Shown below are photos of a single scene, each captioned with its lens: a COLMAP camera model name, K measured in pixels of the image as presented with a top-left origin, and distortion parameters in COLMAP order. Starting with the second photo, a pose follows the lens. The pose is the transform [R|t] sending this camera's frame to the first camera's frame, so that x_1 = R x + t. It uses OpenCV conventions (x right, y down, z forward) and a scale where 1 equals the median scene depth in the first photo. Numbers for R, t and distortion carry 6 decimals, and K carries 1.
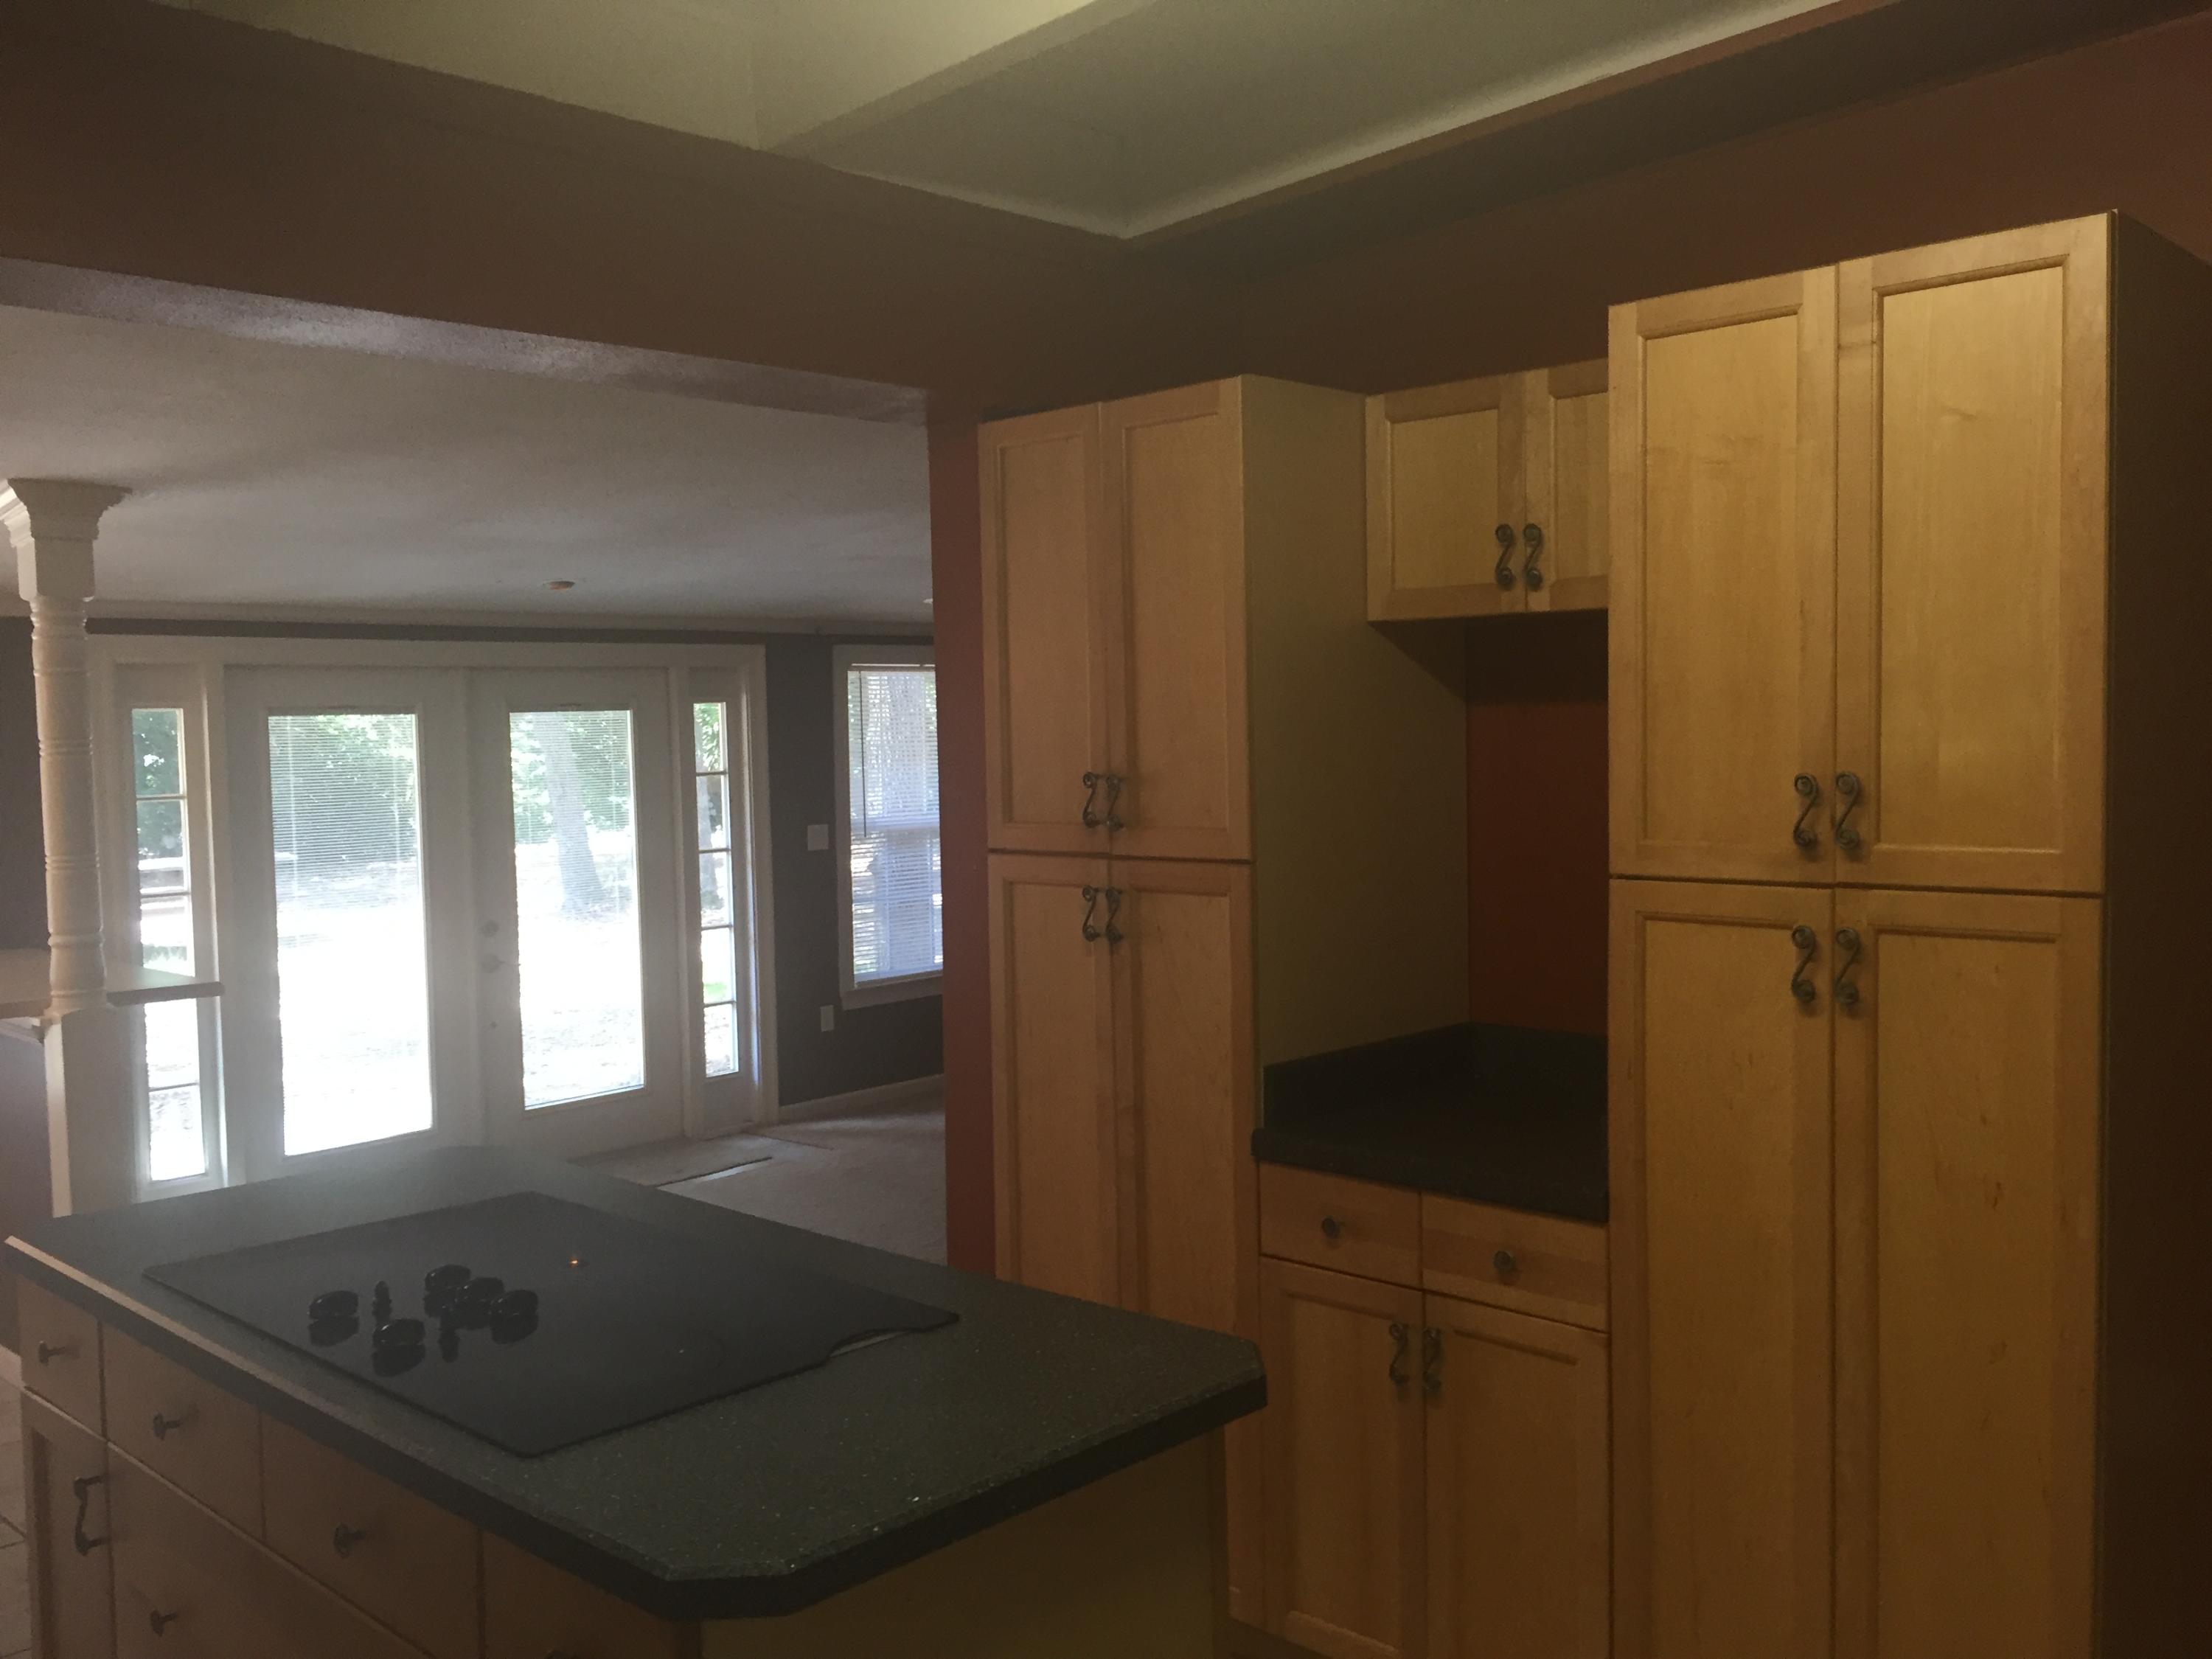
lens RADIAL K [[1886.5, 0, 1110.8], [0, 1886.5, 818.0], [0, 0, 1]] dist [0.058020, 0.000751]
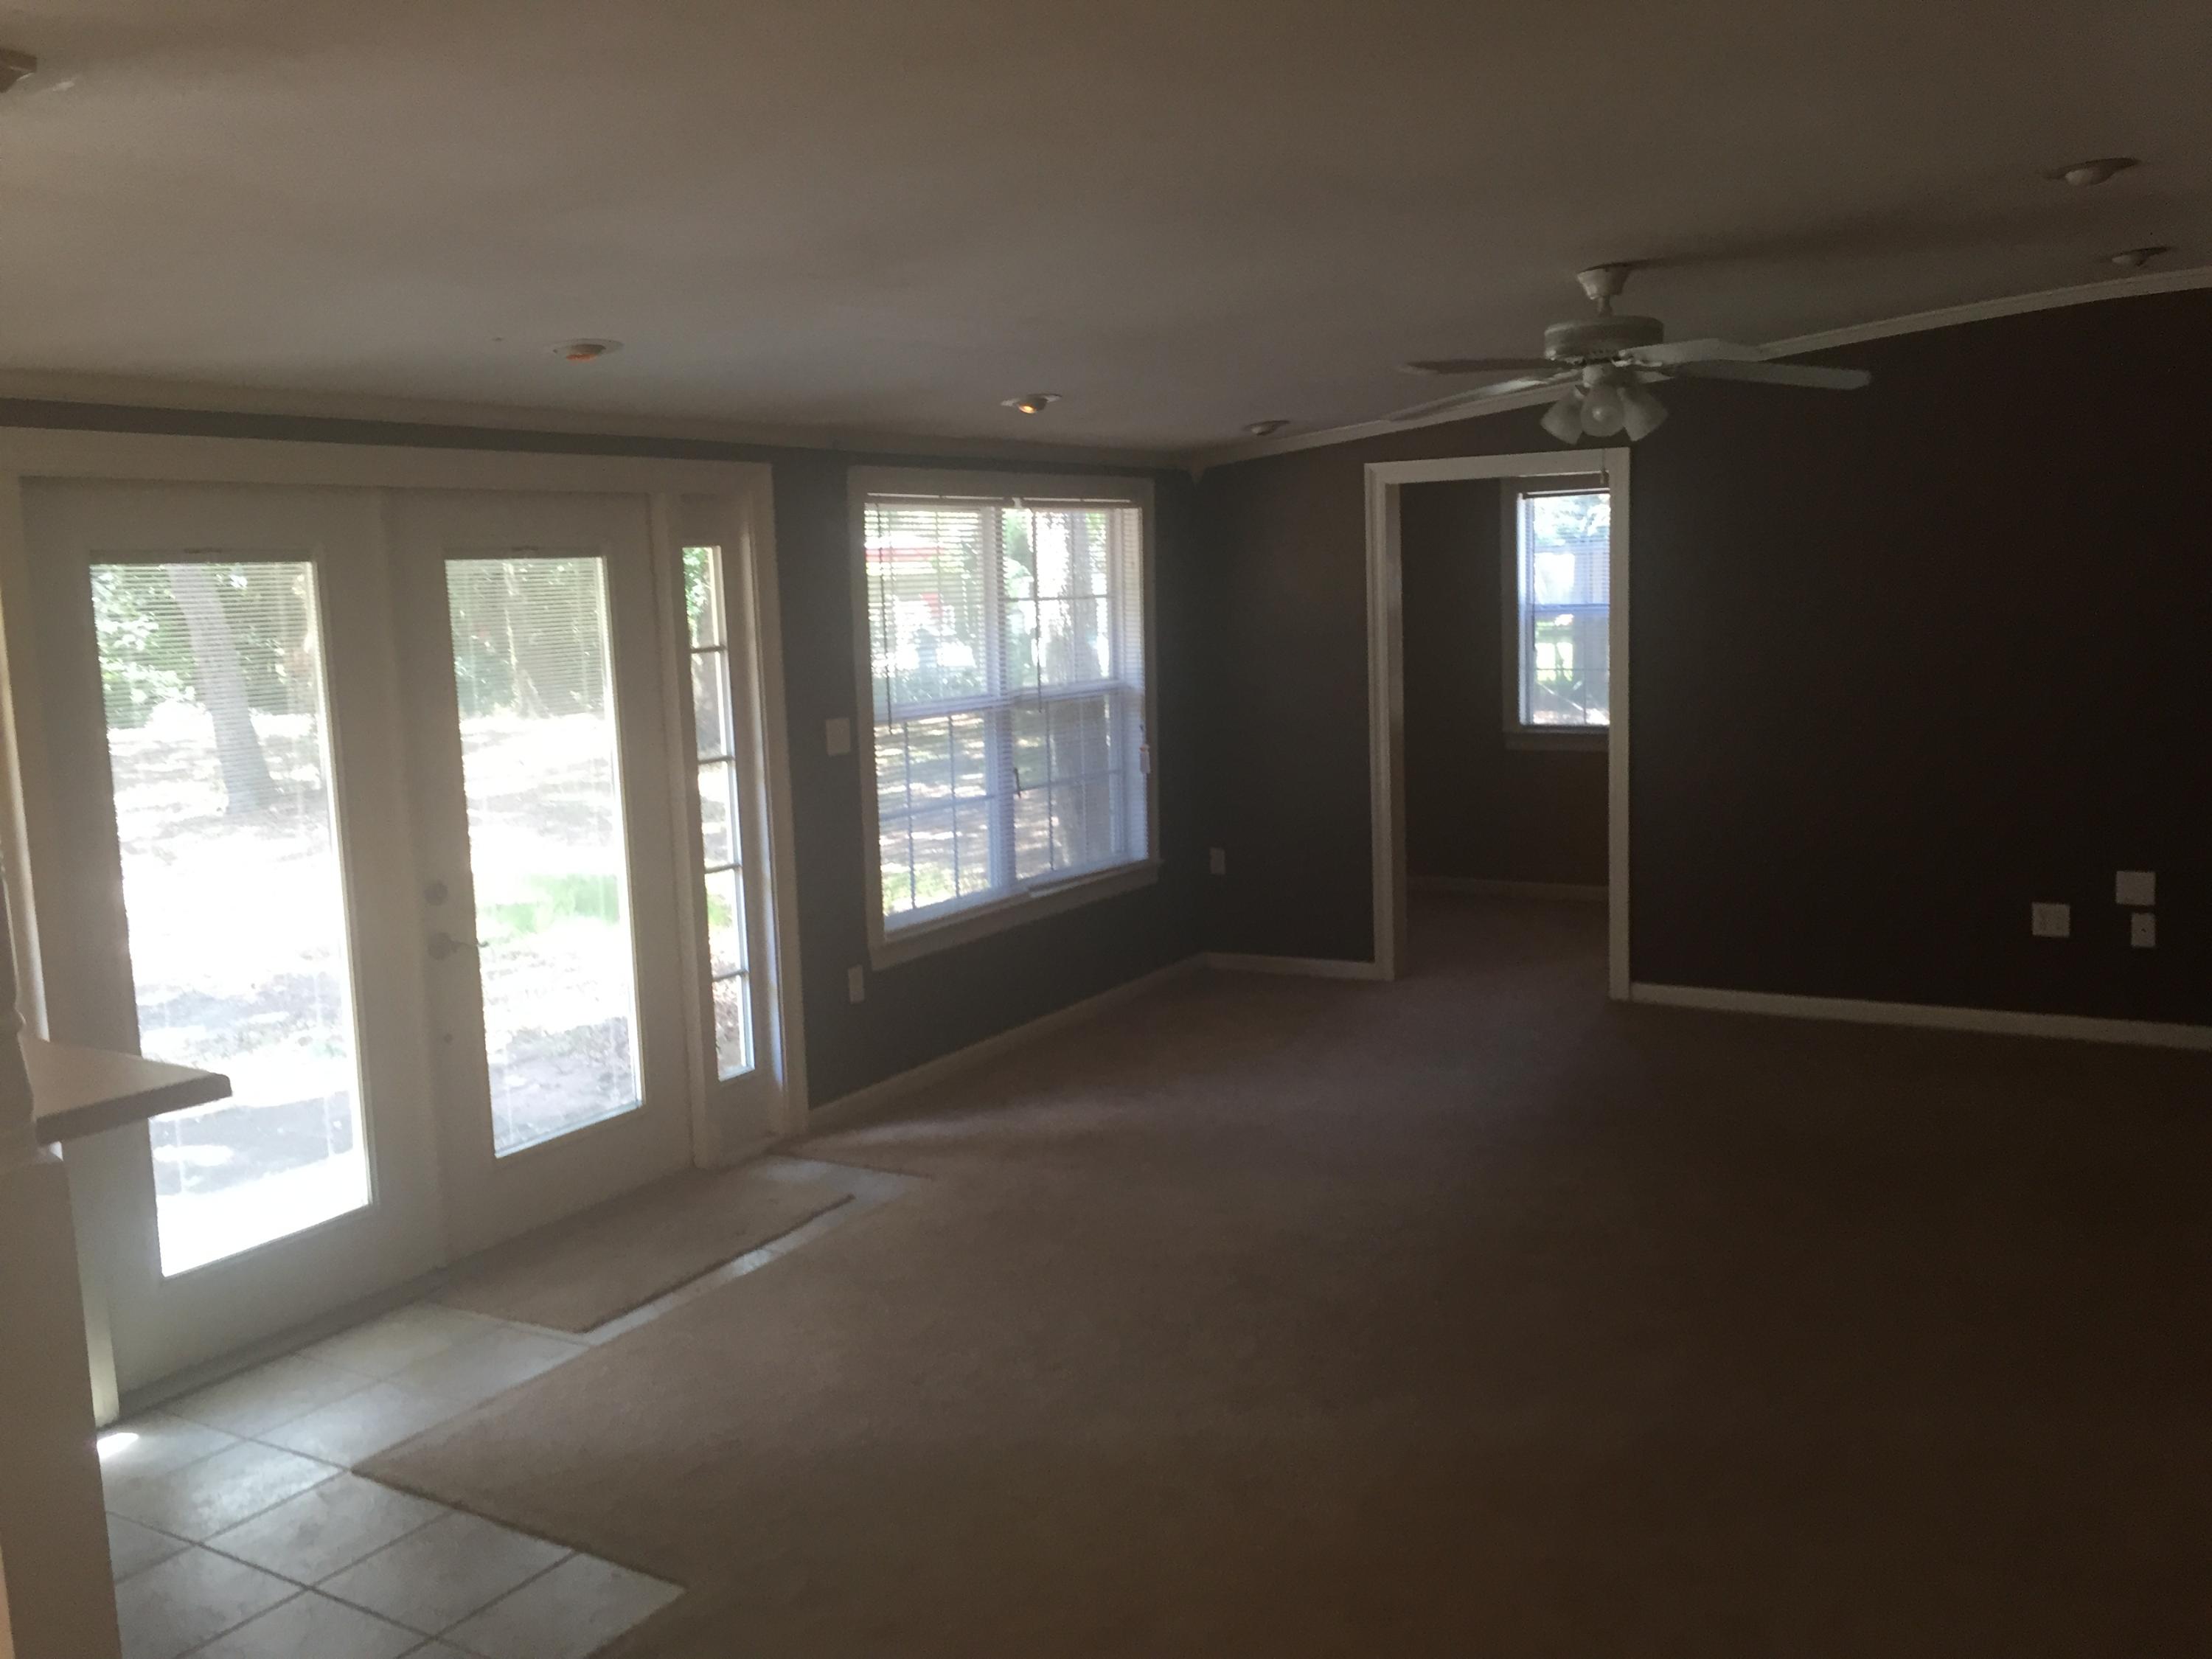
lens RADIAL K [[1886.5, 0, 1103.9], [0, 1886.5, 840.9], [0, 0, 1]] dist [0.058020, 0.000751]
pose [[0.976044, -0.037825, 0.214262, -0.222755], [0.018828, 0.995762, 0.090017, -0.013646], [-0.216759, -0.083826, 0.972620, 0.289852]]
